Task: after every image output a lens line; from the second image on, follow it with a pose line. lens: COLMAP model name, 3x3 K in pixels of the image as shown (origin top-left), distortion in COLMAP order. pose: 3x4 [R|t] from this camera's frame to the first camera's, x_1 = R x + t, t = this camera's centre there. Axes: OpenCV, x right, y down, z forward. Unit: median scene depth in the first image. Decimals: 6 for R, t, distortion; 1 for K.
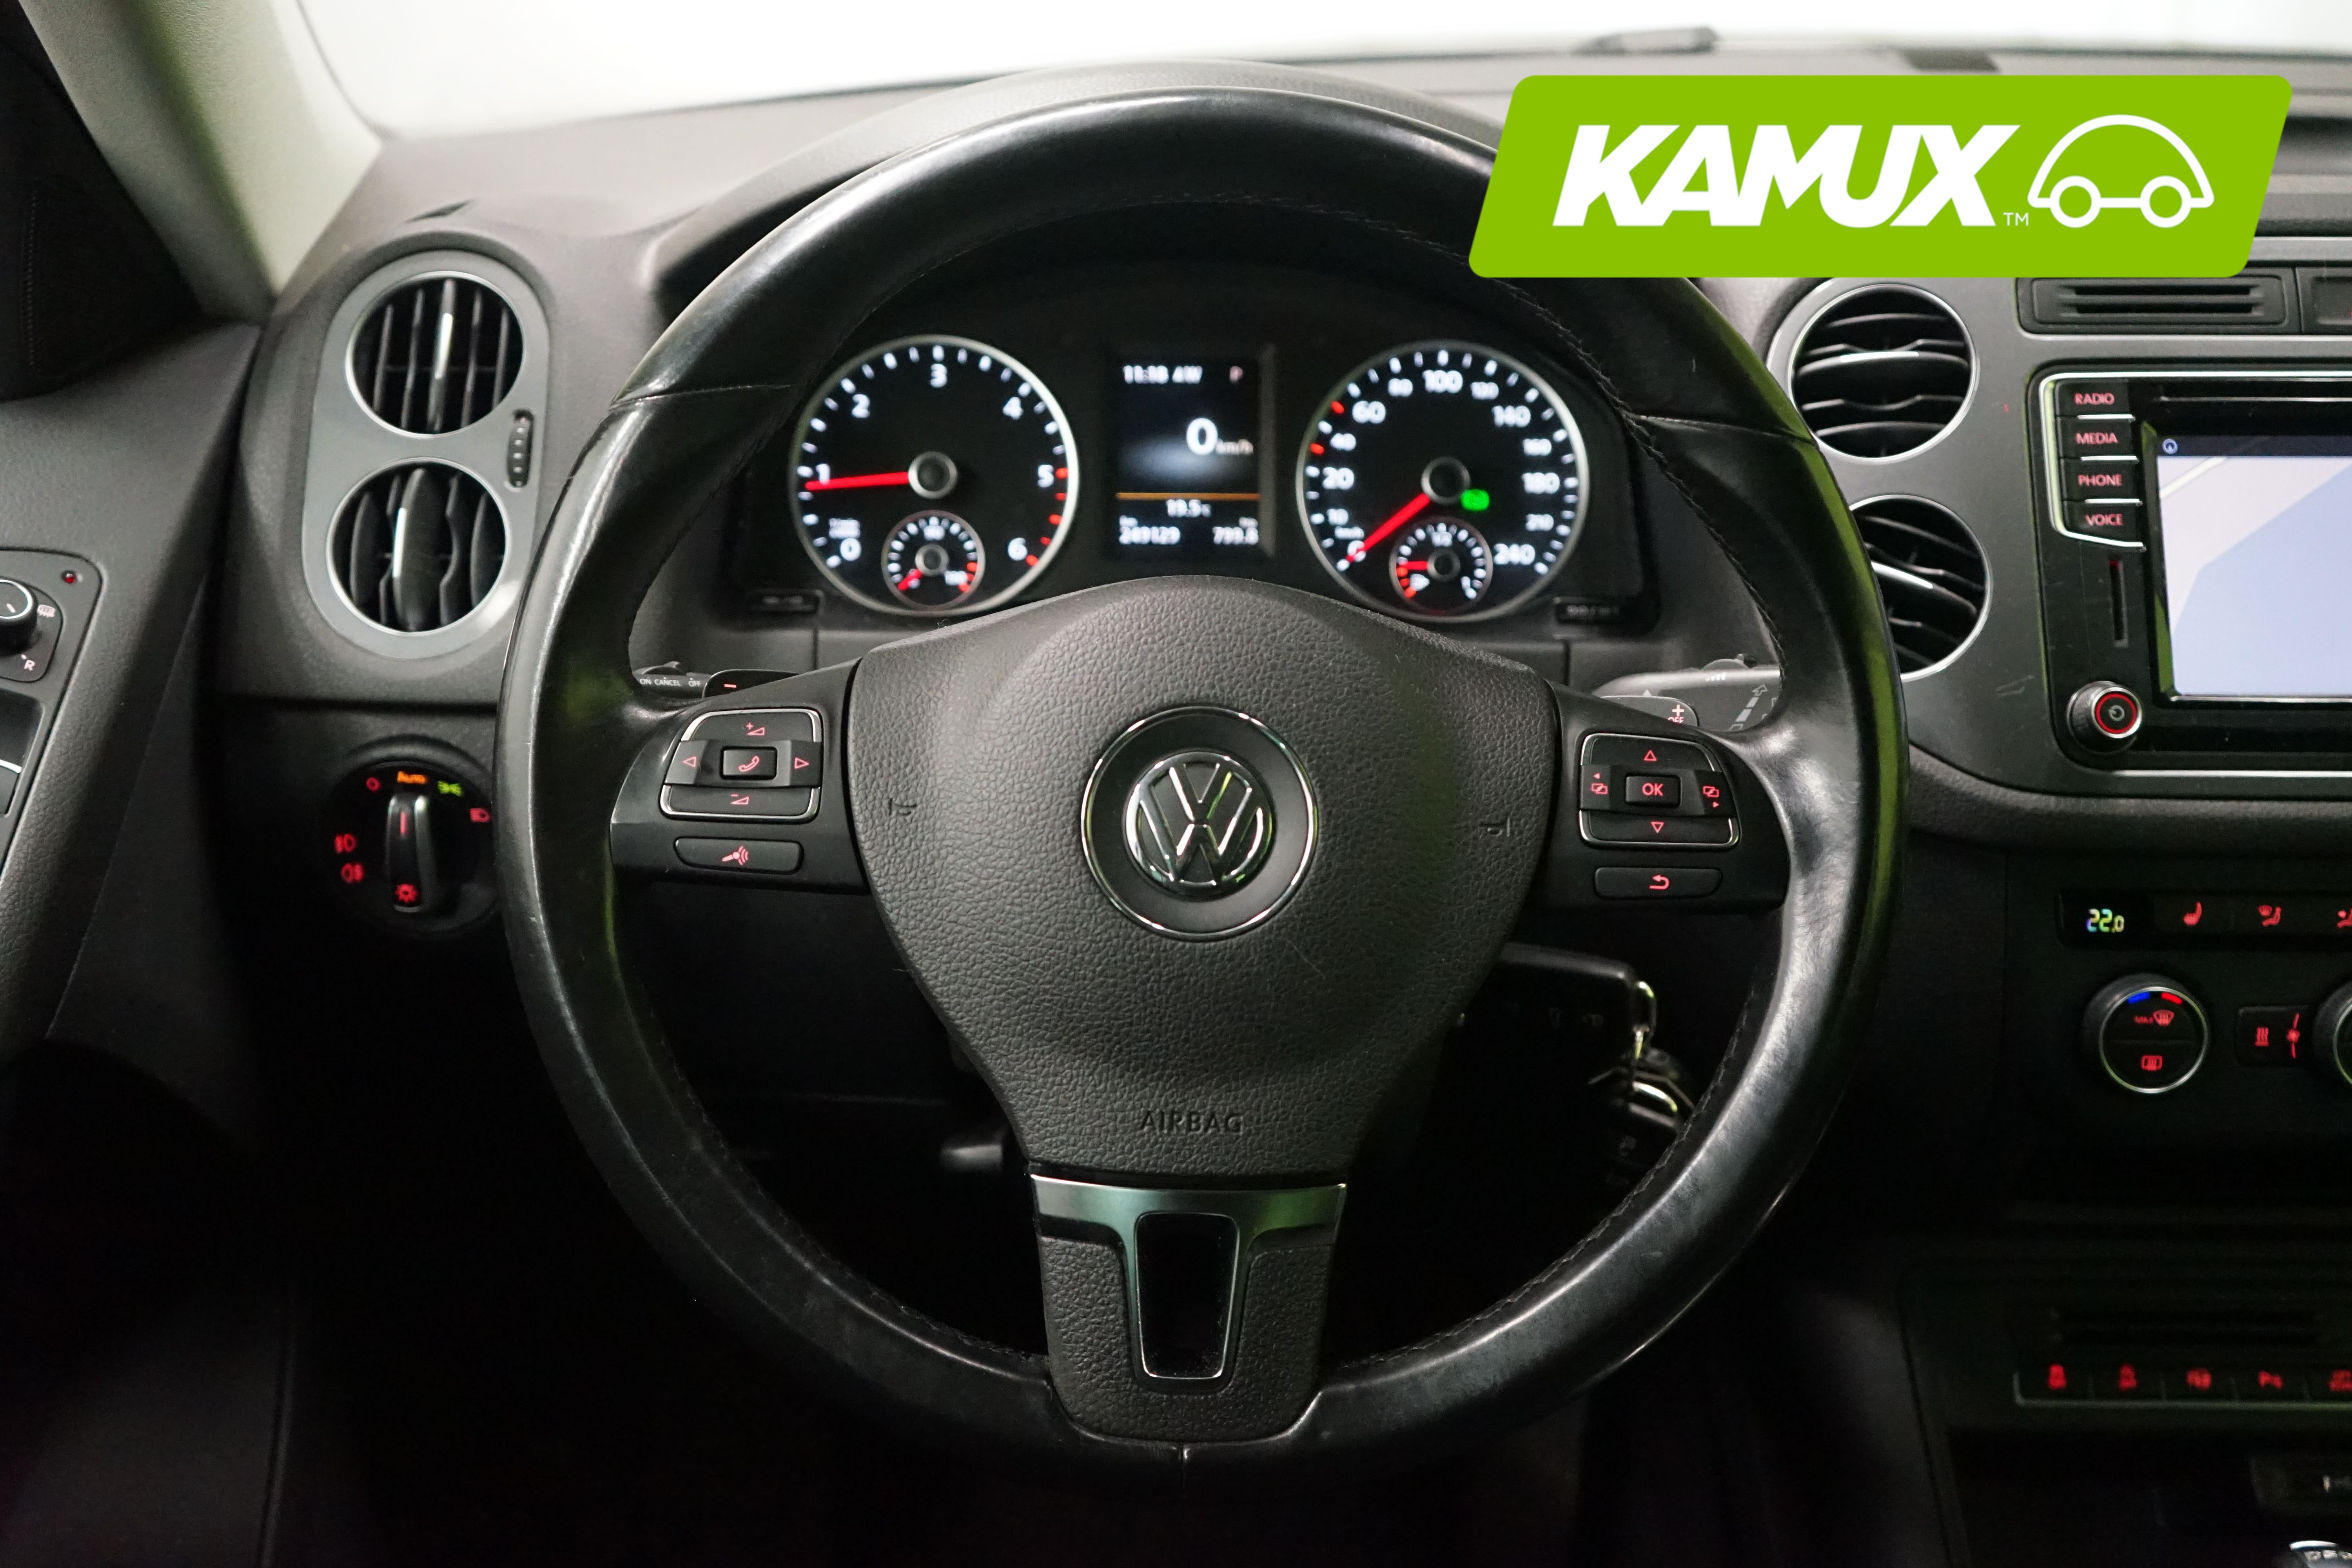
lens RADIAL K [[2650.9, 0, 1177.9], [0, 2650.9, 775.6], [0, 0, 1]] dist [-0.002166, 0.000000]
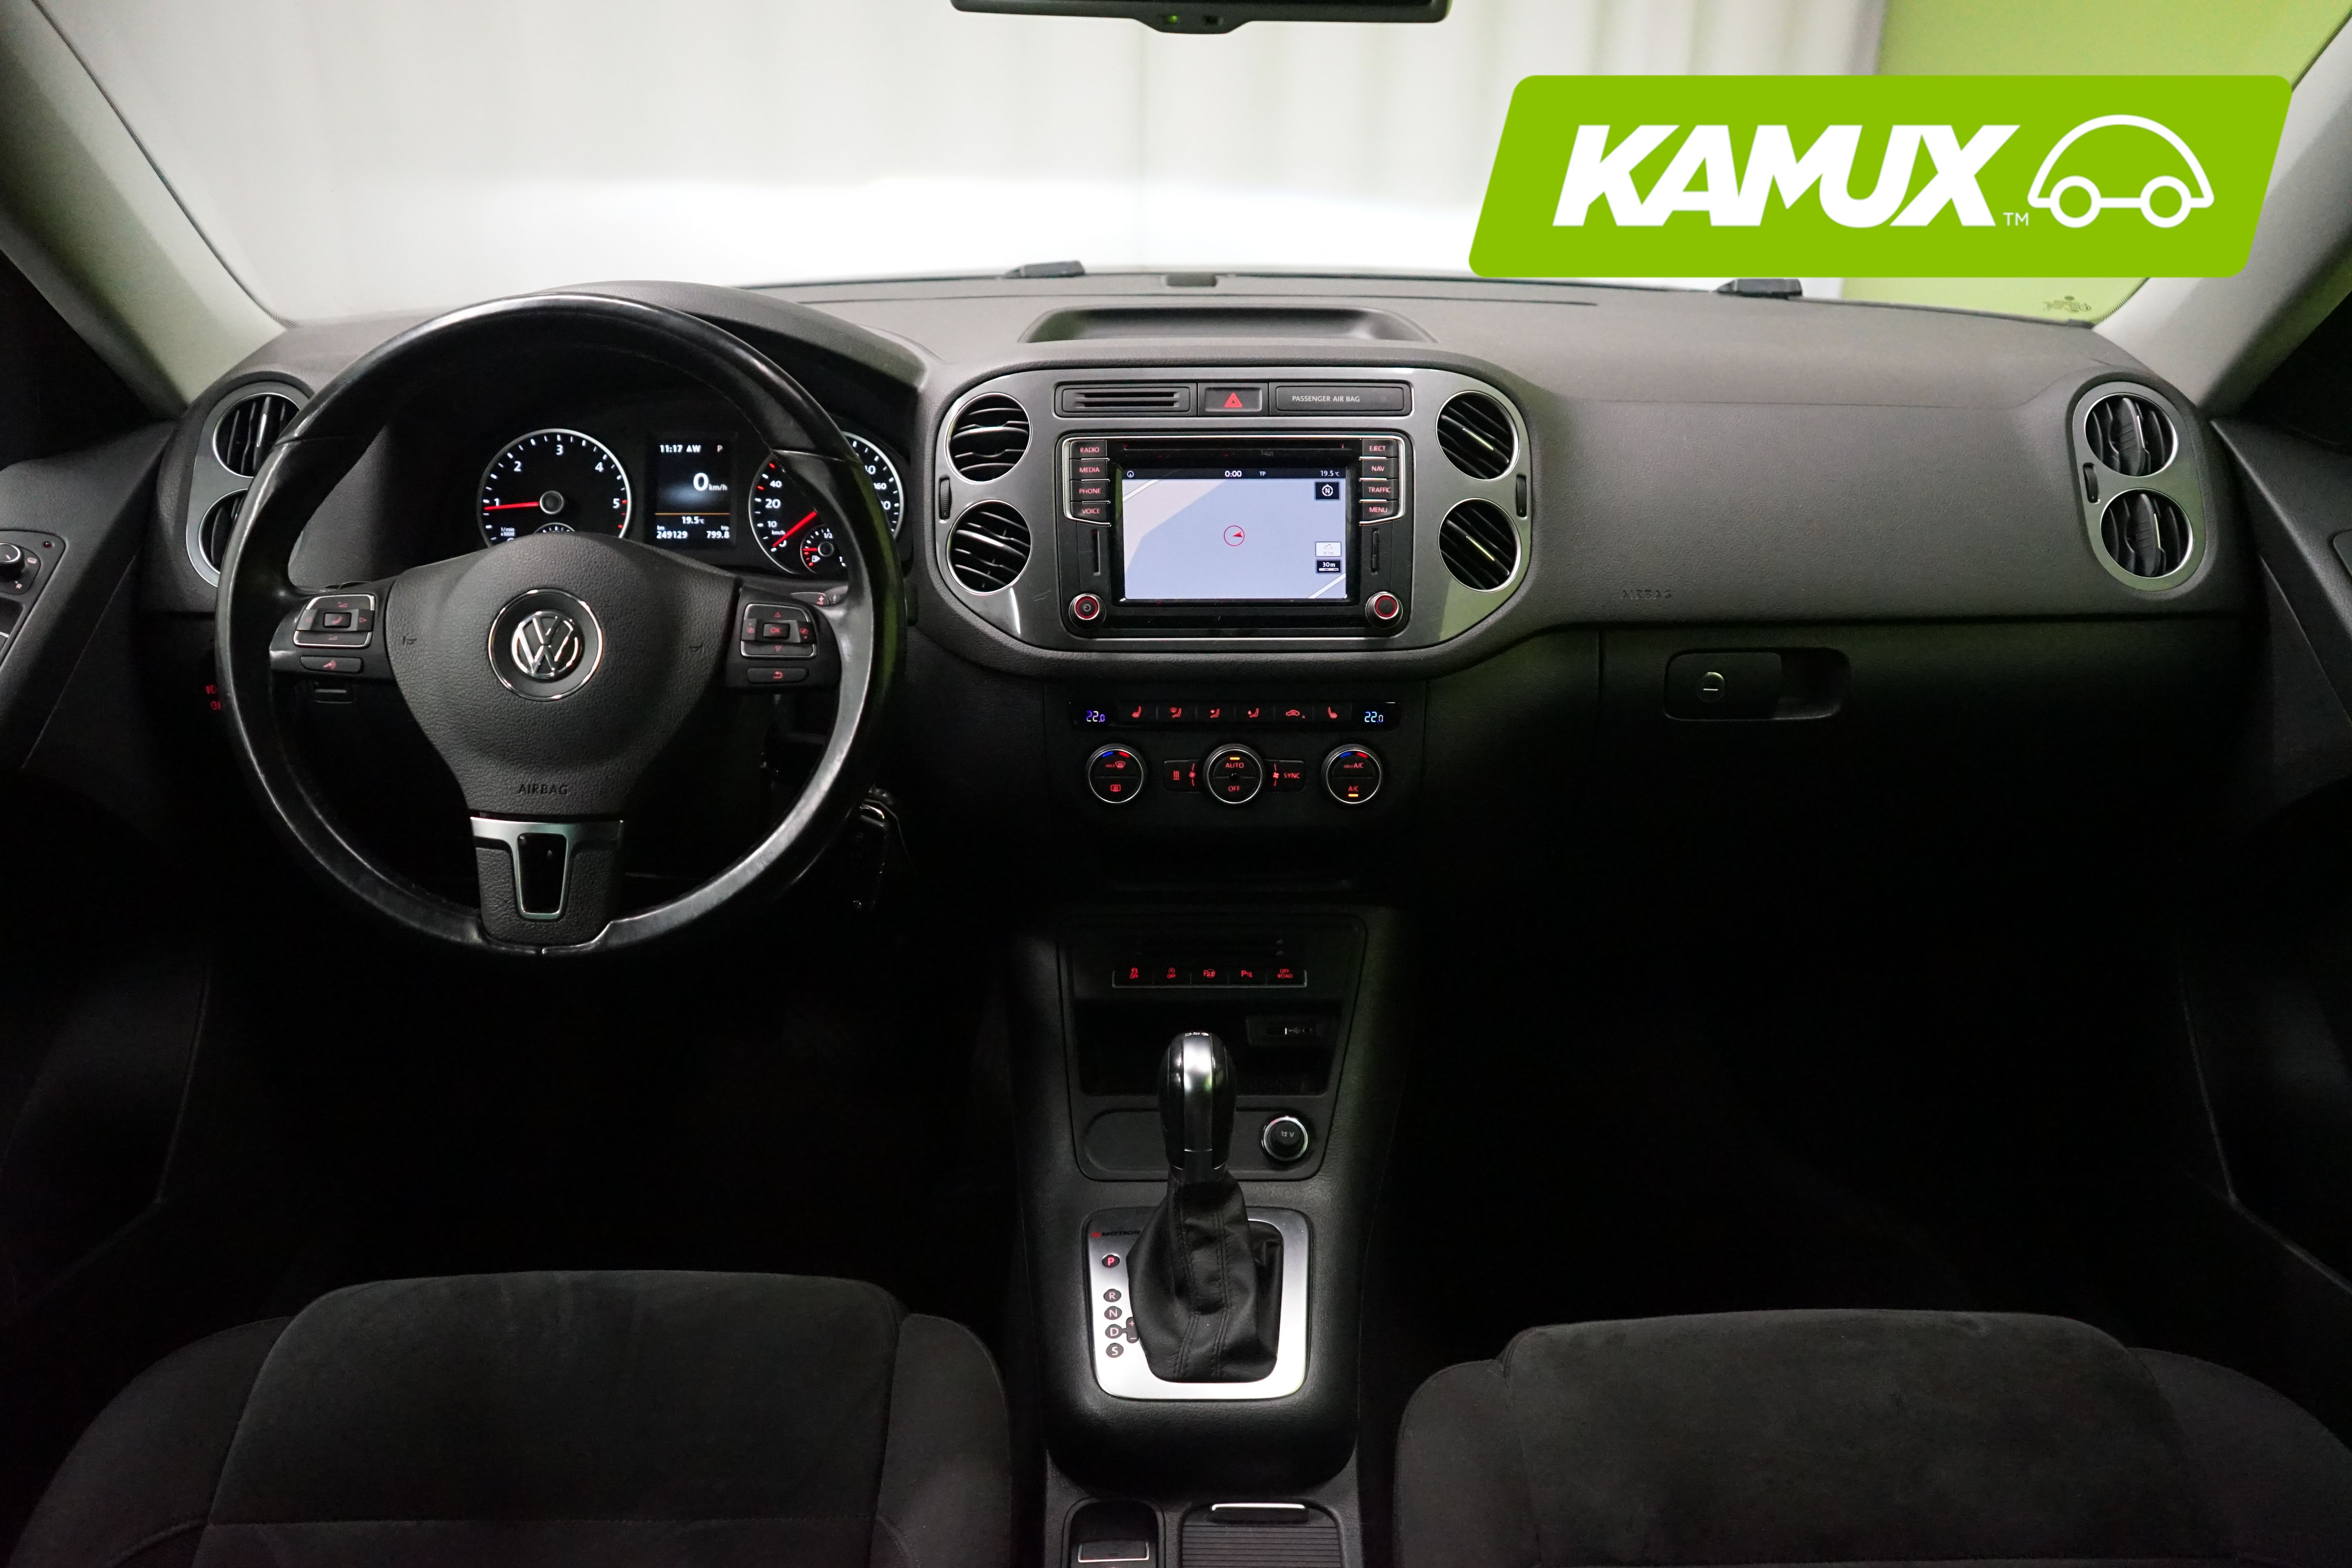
lens RADIAL K [[1845.8, 0, 1175.8], [0, 1845.8, 794.3], [0, 0, 1]] dist [-0.013863, 0.007603]
pose [[0.999953, -0.005416, 0.007994, 0.396888], [0.005401, 0.999984, 0.001891, 0.109343], [-0.008004, -0.001847, 0.999966, -0.360527]]
